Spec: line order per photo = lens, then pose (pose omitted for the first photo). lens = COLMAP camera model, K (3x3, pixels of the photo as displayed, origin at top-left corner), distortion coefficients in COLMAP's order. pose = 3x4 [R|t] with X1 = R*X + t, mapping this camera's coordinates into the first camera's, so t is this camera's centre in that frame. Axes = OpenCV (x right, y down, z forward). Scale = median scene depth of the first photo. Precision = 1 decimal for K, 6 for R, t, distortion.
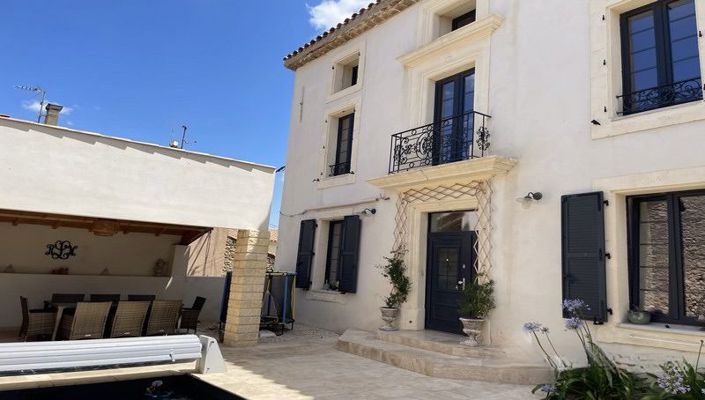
lens RADIAL K [[529.3, 0, 356.9], [0, 529.3, 167.3], [0, 0, 1]] dist [0.046756, -0.039489]
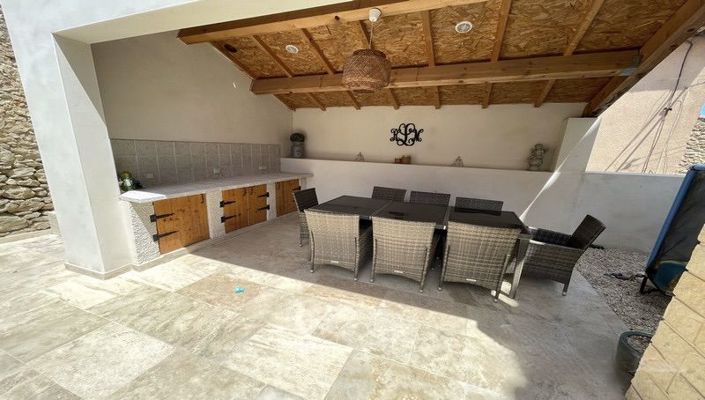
lens RADIAL K [[283.5, 0, 358.4], [0, 283.5, 228.6], [0, 0, 1]] dist [-0.001453, -0.000163]
pose [[0.465923, 0.209608, -0.859639, -0.170252], [0.156480, 0.936703, 0.313211, 0.140420], [0.870879, -0.280448, 0.403632, 0.708858]]
